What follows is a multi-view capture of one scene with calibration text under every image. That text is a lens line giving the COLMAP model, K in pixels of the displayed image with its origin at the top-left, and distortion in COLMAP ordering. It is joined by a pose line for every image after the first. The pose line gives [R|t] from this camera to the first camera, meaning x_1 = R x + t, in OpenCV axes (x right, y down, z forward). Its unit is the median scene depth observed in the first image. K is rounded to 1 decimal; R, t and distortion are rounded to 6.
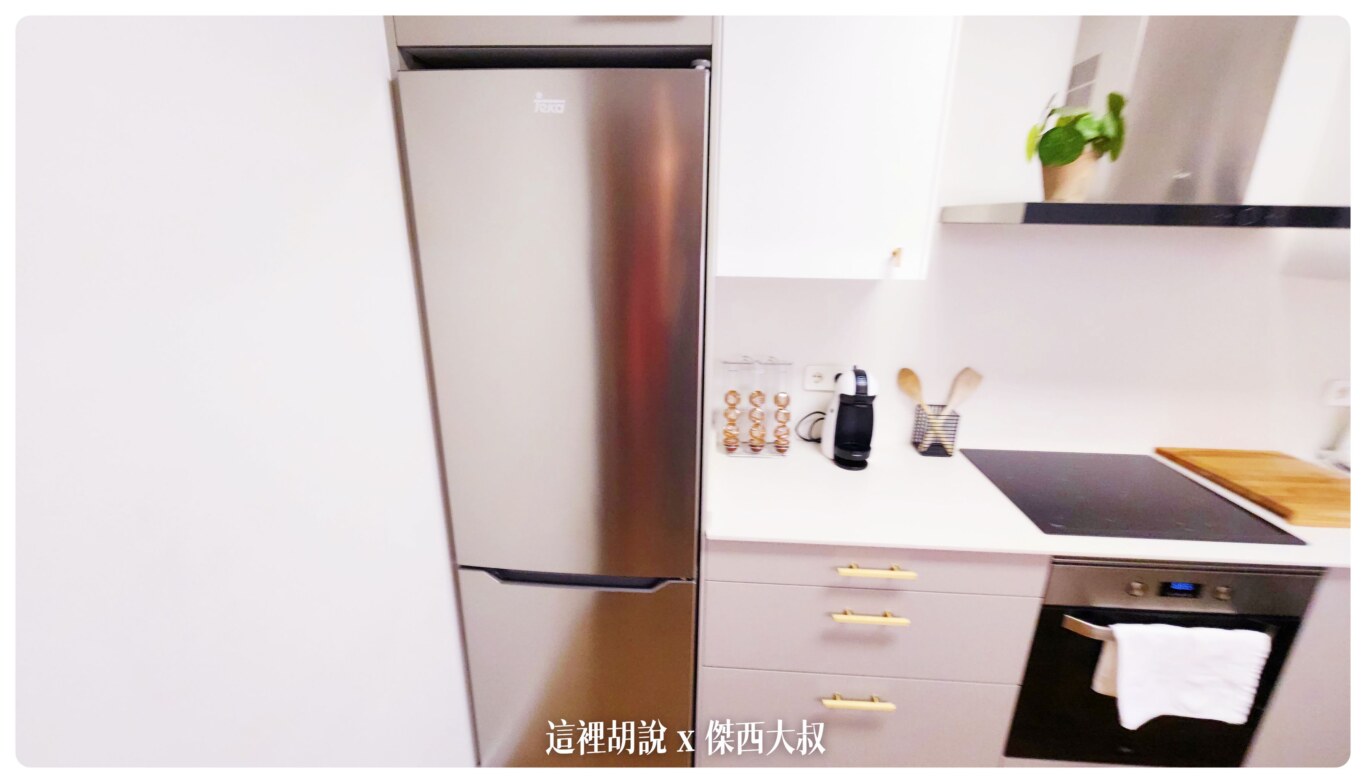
lens RADIAL K [[514.1, 0, 681.5], [0, 514.1, 393.0], [0, 0, 1]] dist [-0.000452, -0.000048]
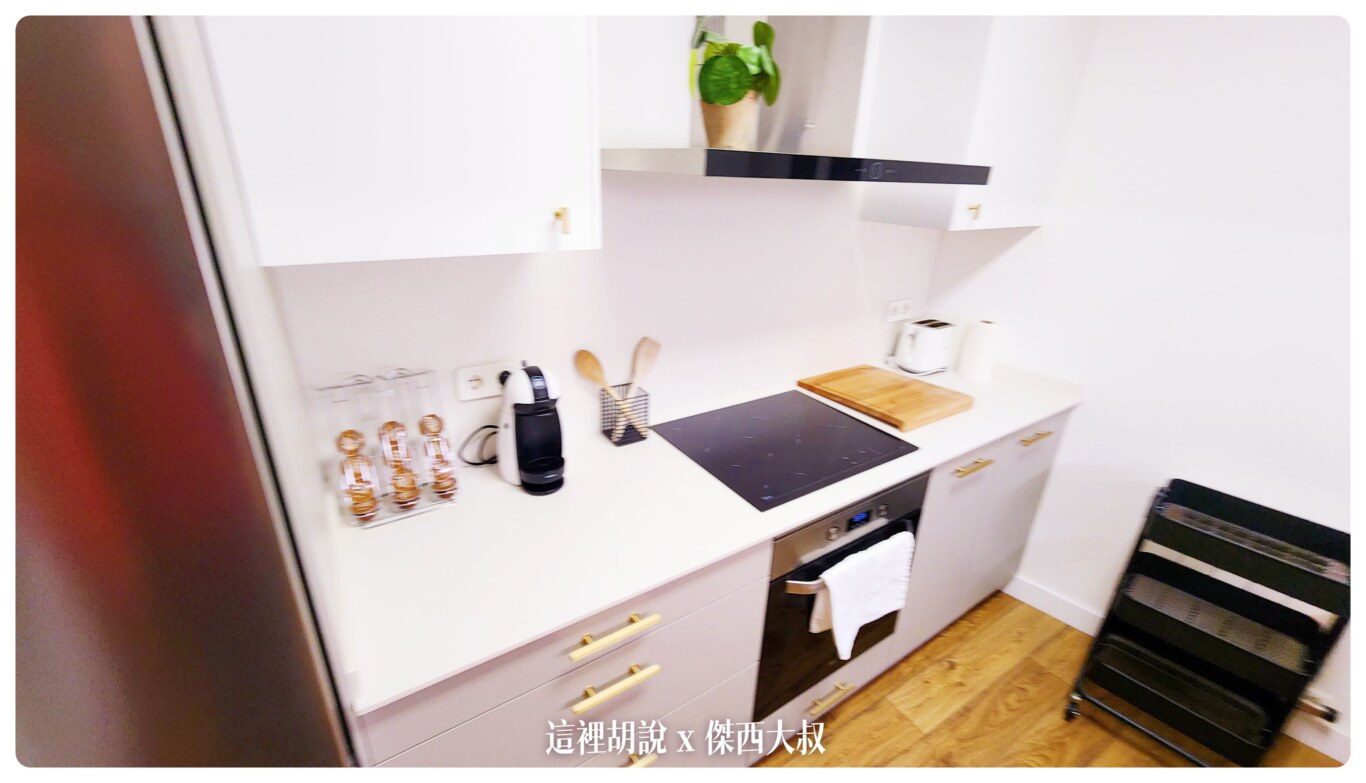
lens RADIAL K [[563.9, 0, 686.1], [0, 563.9, 388.3], [0, 0, 1]] dist [-0.001006, 0.005716]
pose [[0.787711, -0.207975, 0.579877, 0.036506], [0.171113, 0.978116, 0.118363, -0.070413], [-0.591803, 0.005989, 0.806060, 0.190535]]
